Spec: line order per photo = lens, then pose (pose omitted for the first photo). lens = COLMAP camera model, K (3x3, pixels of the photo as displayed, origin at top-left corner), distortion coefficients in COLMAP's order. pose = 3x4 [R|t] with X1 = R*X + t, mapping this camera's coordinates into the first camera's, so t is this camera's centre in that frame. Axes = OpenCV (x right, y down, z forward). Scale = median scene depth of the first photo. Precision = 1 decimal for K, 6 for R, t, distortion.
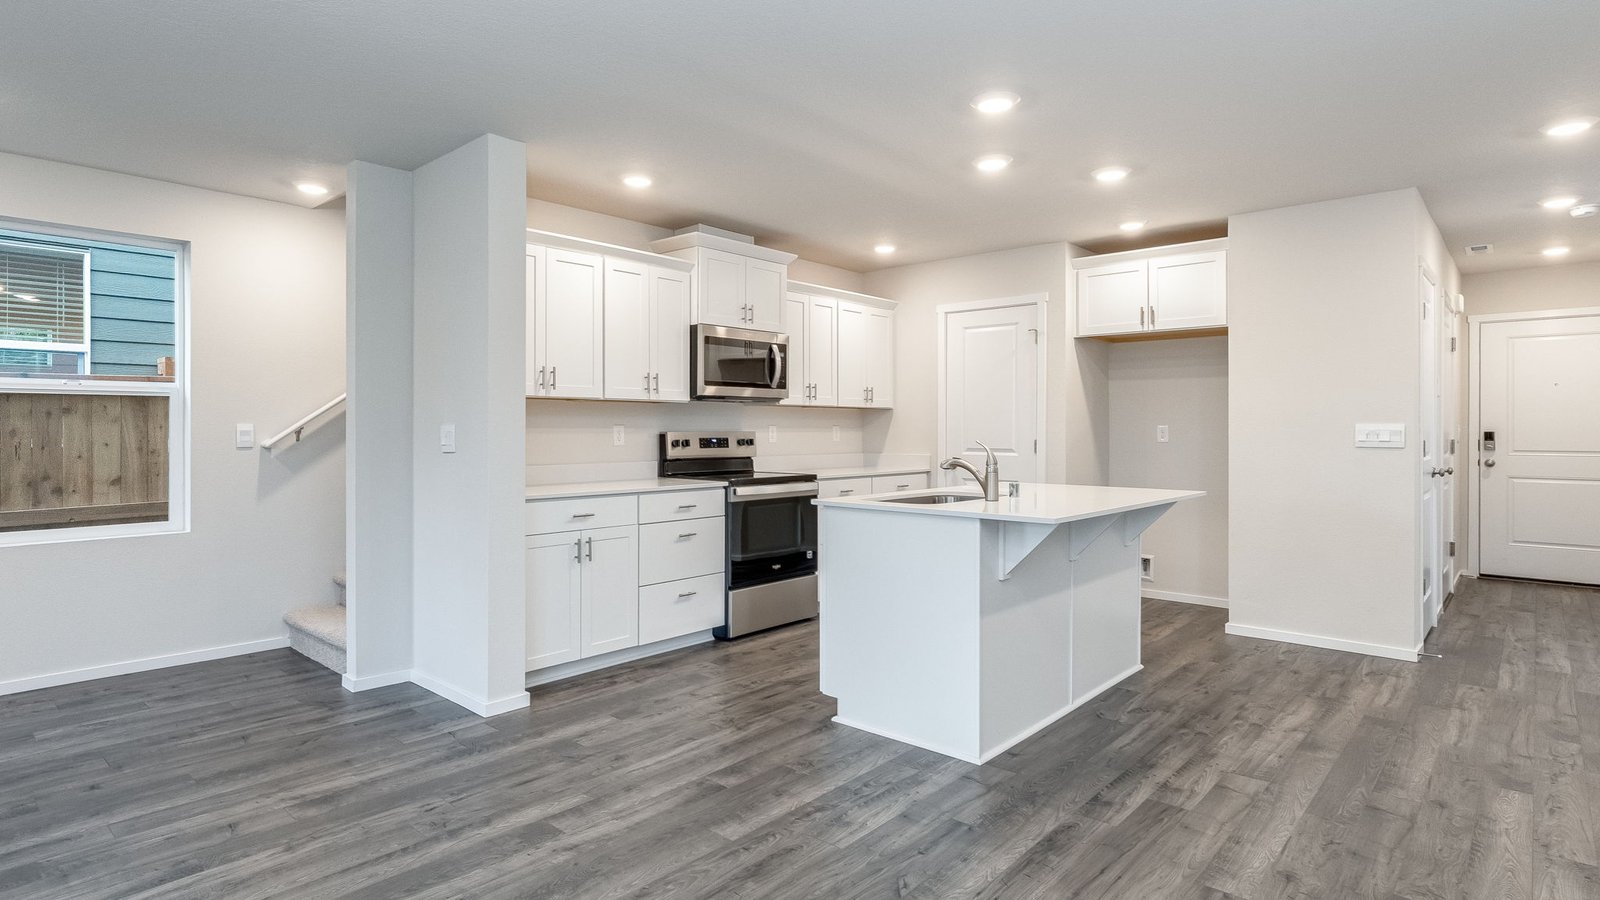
lens RADIAL K [[830.5, 0, 791.0], [0, 830.5, 426.5], [0, 0, 1]] dist [-0.001728, 0.000977]
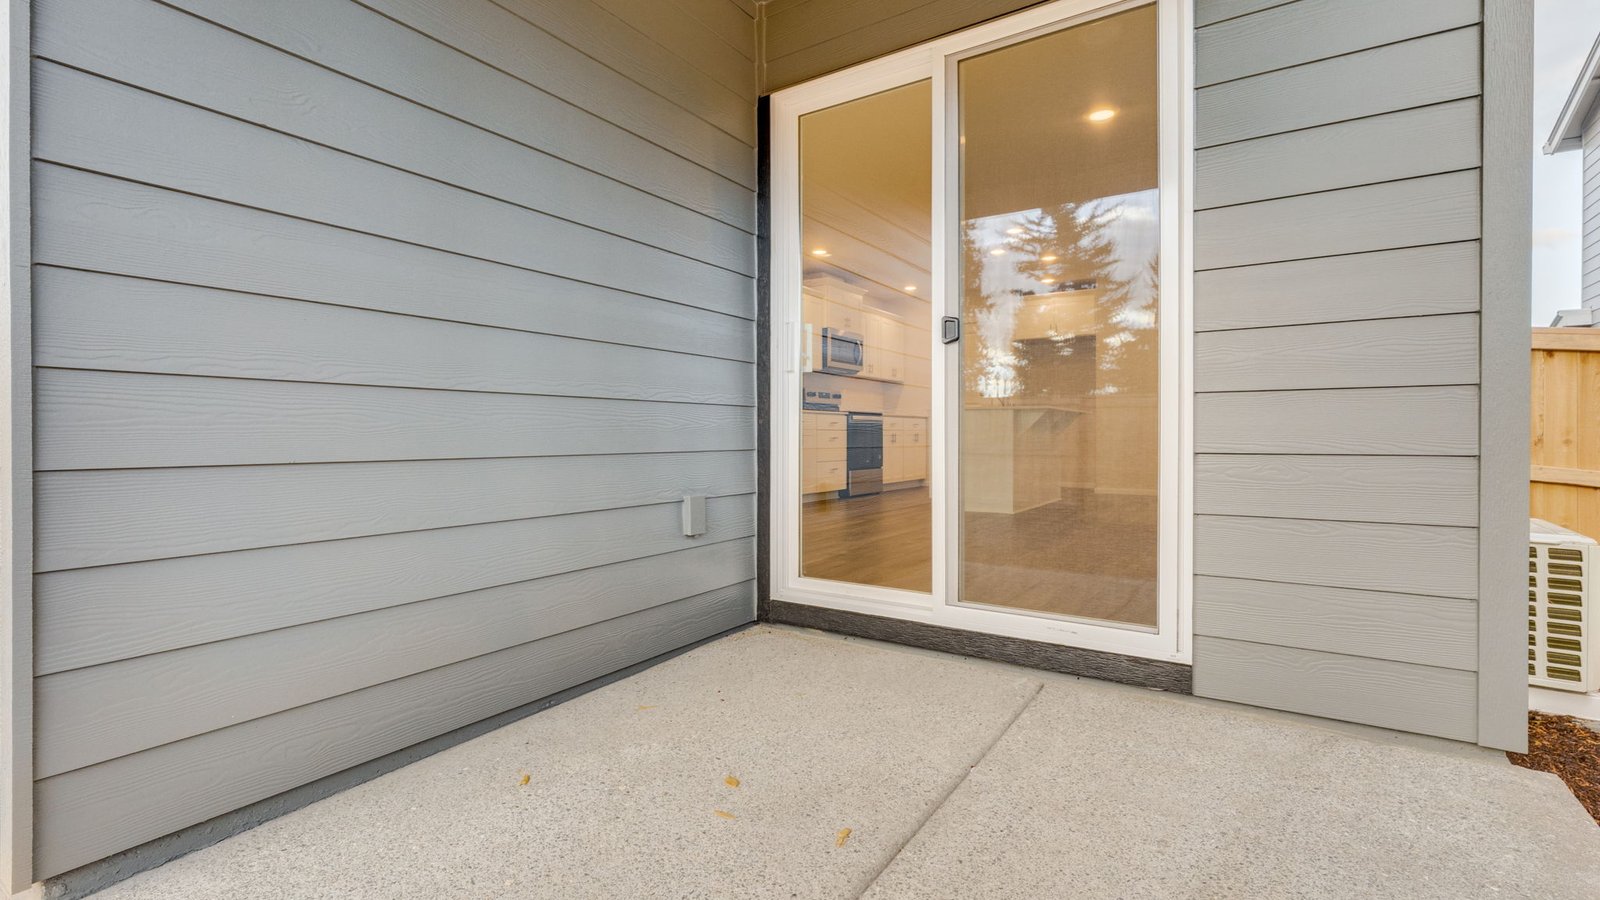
lens RADIAL K [[753.1, 0, 798.2], [0, 753.1, 441.2], [0, 0, 1]] dist [-0.005066, 0.000418]
pose [[0.988145, 0.000498, 0.153520, -0.414832], [-0.002299, 0.999931, 0.011550, 0.103838], [-0.153504, -0.011766, 0.988078, -0.611543]]
